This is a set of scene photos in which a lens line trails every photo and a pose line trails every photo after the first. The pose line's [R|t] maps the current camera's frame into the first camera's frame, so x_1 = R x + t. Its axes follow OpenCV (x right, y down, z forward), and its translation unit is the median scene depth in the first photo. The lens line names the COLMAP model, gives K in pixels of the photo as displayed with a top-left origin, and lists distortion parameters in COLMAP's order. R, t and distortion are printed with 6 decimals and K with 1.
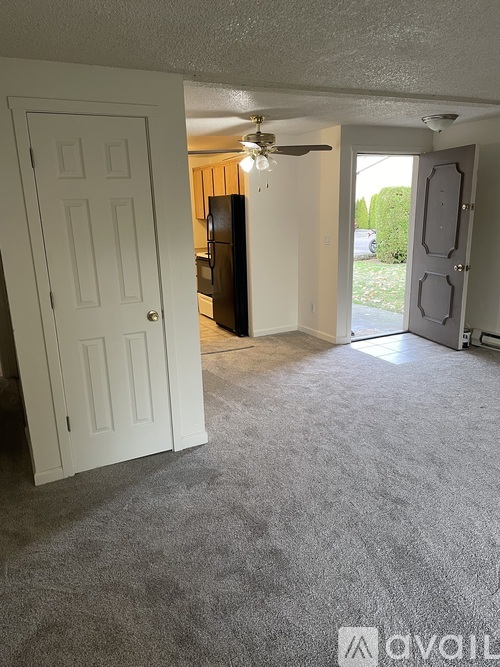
lens RADIAL K [[500.1, 0, 253.3], [0, 500.1, 335.1], [0, 0, 1]] dist [0.036542, -0.062088]
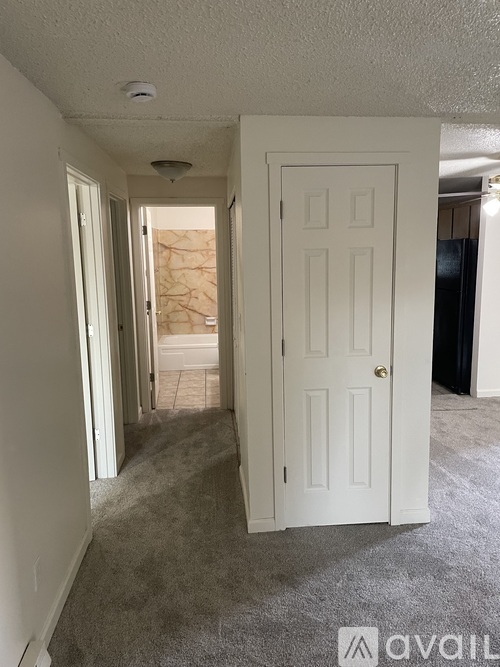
lens RADIAL K [[500.1, 0, 249.5], [0, 500.1, 328.0], [0, 0, 1]] dist [0.036542, -0.062088]
pose [[0.922497, 0.072142, -0.379203, -0.081053], [-0.105098, 0.992208, -0.066911, -0.031749], [0.371421, 0.101579, 0.922891, 0.048122]]
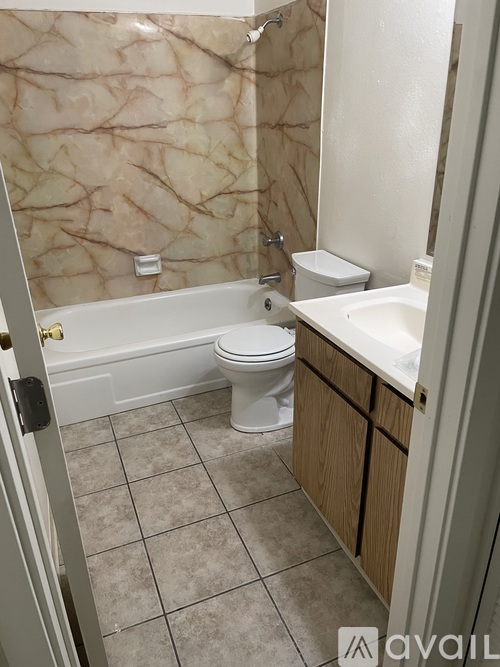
lens RADIAL K [[500.1, 0, 244.5], [0, 500.1, 339.6], [0, 0, 1]] dist [0.036542, -0.062088]
pose [[0.995465, 0.042844, -0.084937, -0.393893], [-0.026477, 0.982345, 0.185196, -0.117251], [0.091372, -0.182108, 0.979024, 0.497651]]
